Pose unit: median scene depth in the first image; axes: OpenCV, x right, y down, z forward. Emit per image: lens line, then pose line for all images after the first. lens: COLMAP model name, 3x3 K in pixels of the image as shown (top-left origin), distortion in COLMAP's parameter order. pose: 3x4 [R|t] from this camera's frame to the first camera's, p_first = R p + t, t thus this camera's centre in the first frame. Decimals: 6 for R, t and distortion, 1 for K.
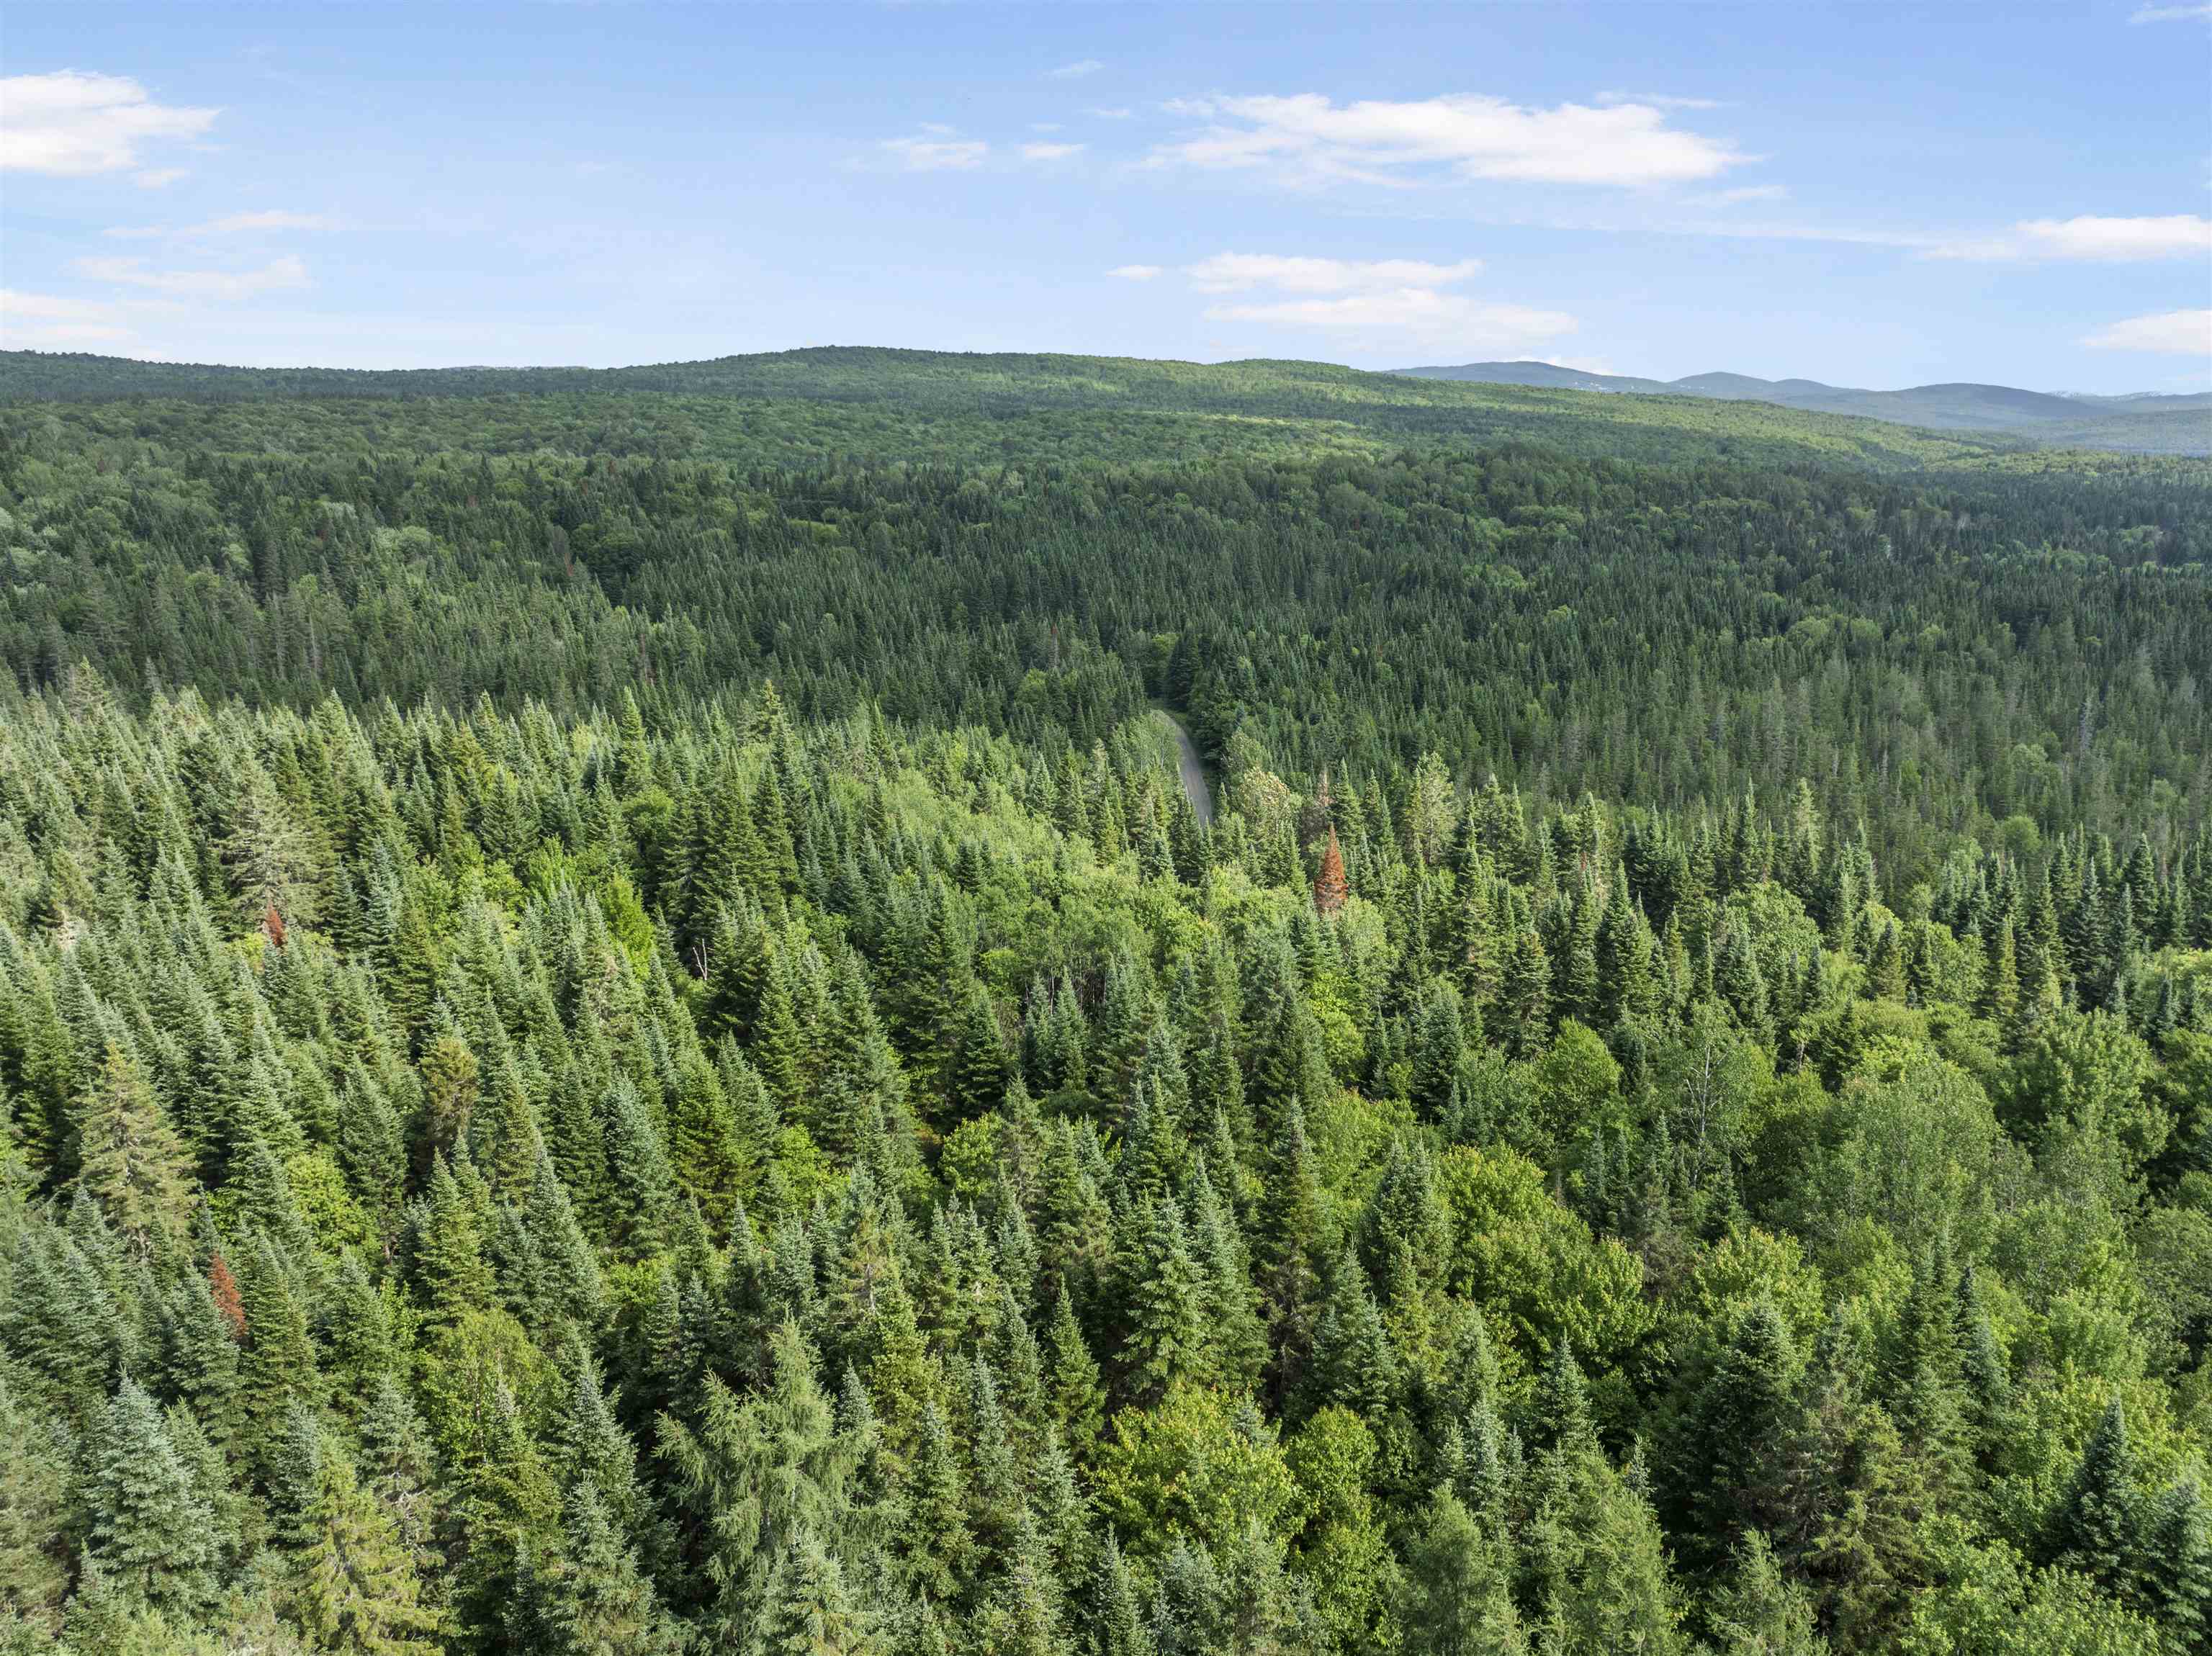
lens RADIAL K [[1595.5, 0, 1104.9], [0, 1595.5, 831.8], [0, 0, 1]] dist [-0.025693, -0.020844]
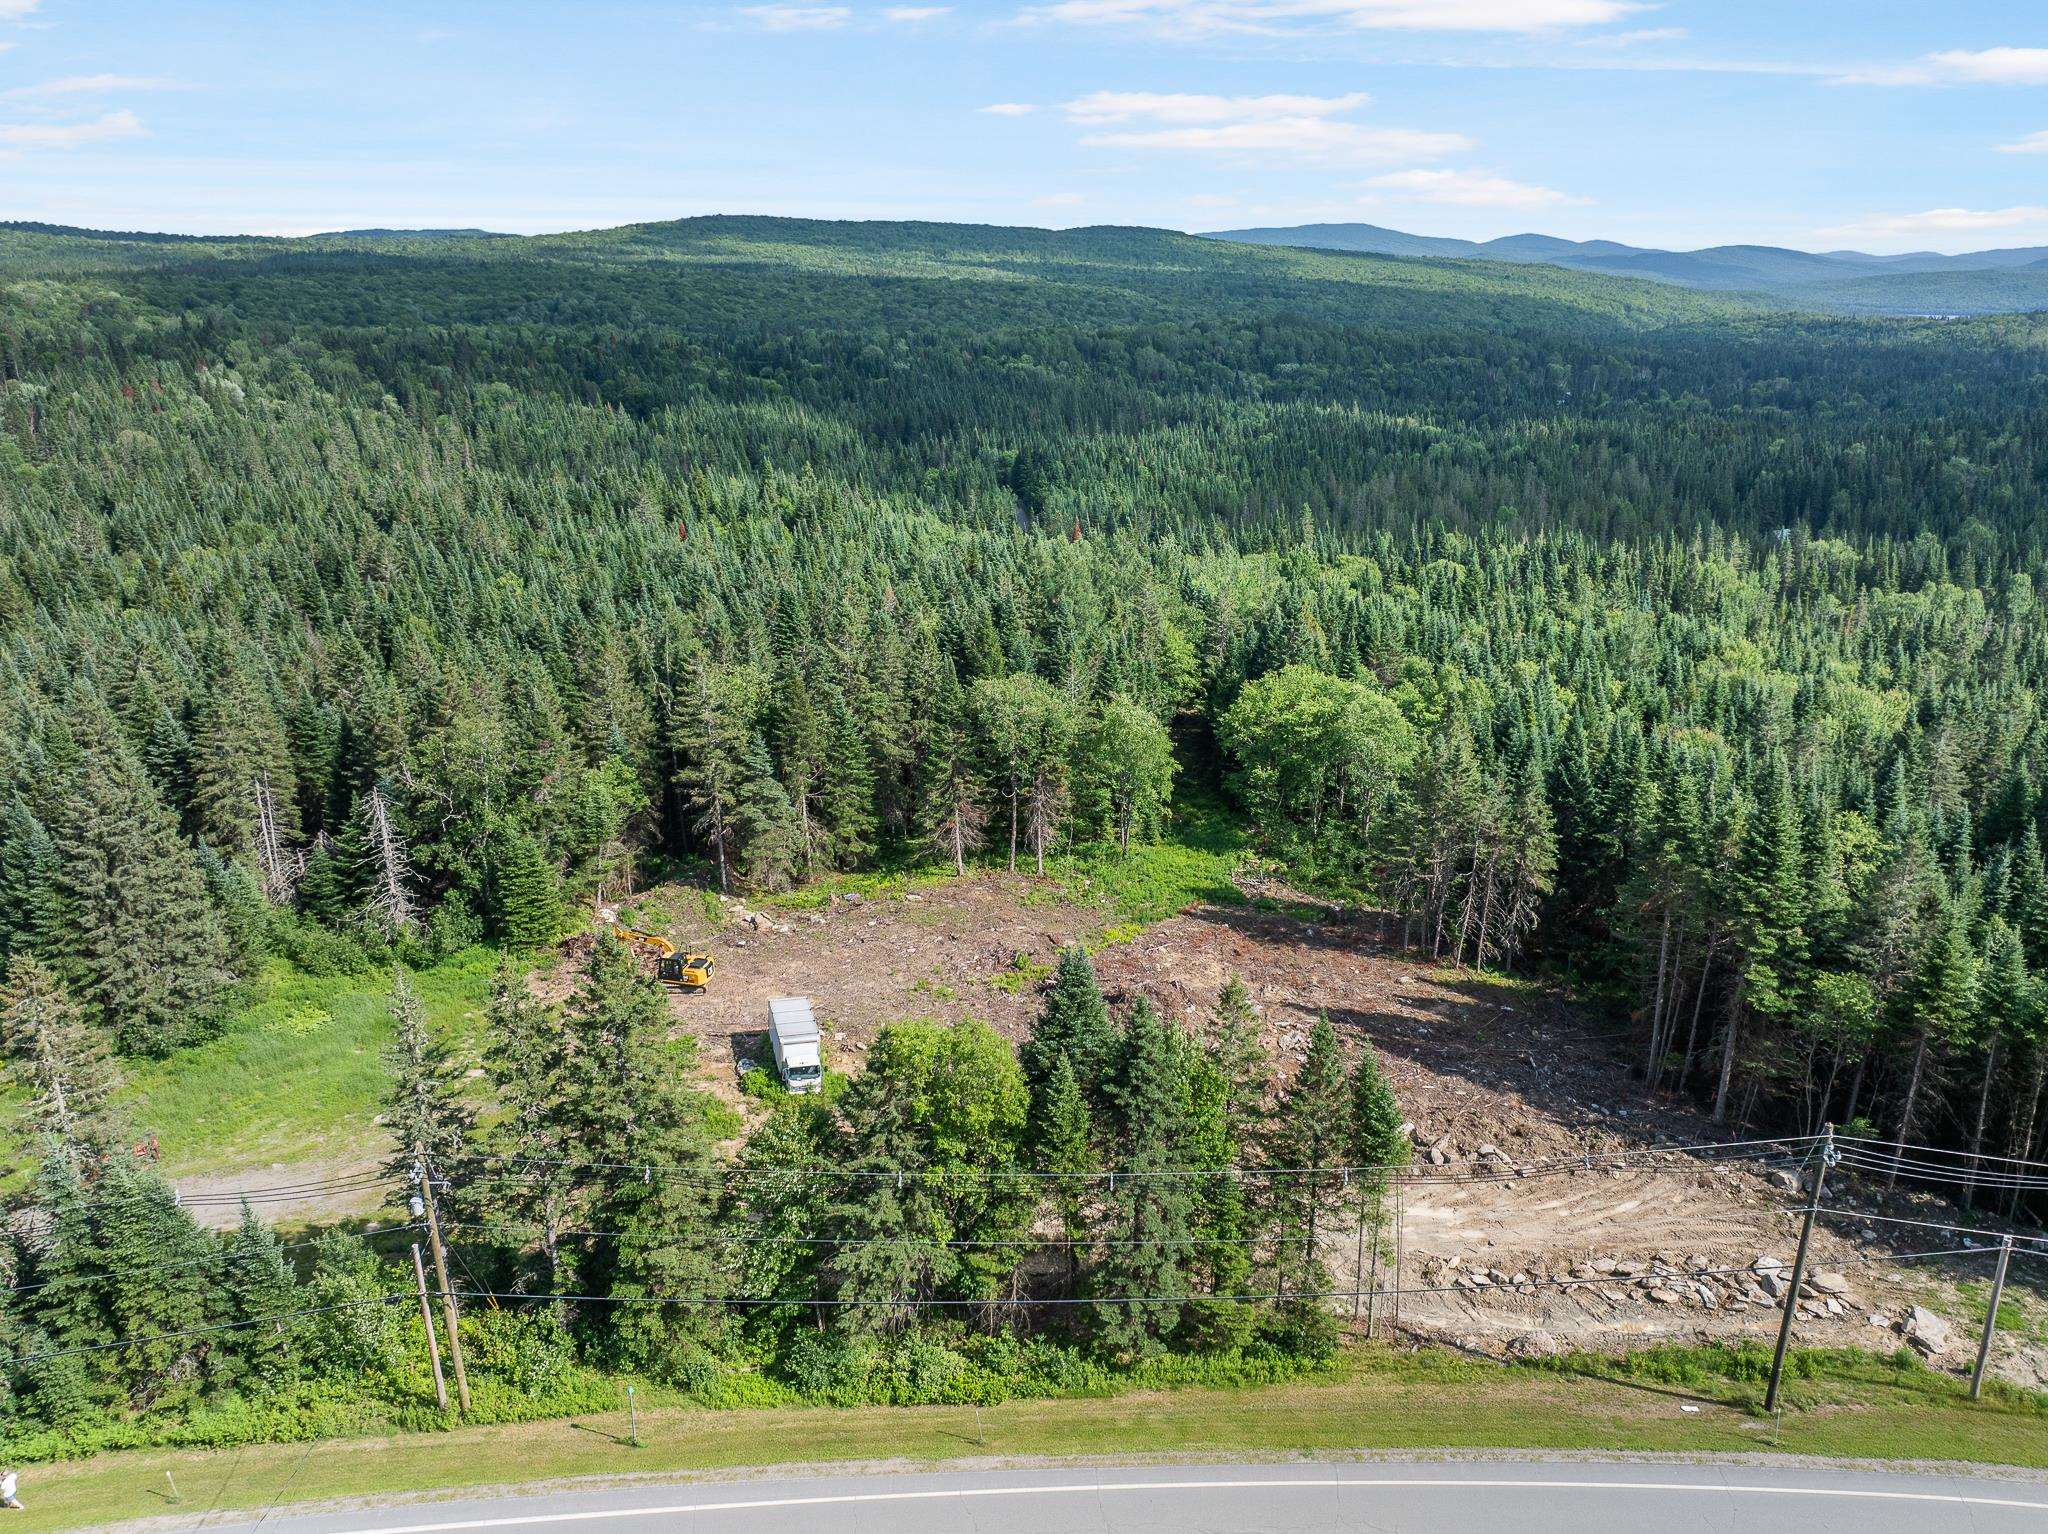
lens RADIAL K [[1477.3, 0, 1026.8], [0, 1477.3, 766.2], [0, 0, 1]] dist [-0.025693, -0.020844]
pose [[0.999187, -0.011588, 0.038603, -0.003219], [0.008938, 0.997637, 0.068126, 0.046460], [-0.039302, -0.067725, 0.996930, -0.250223]]
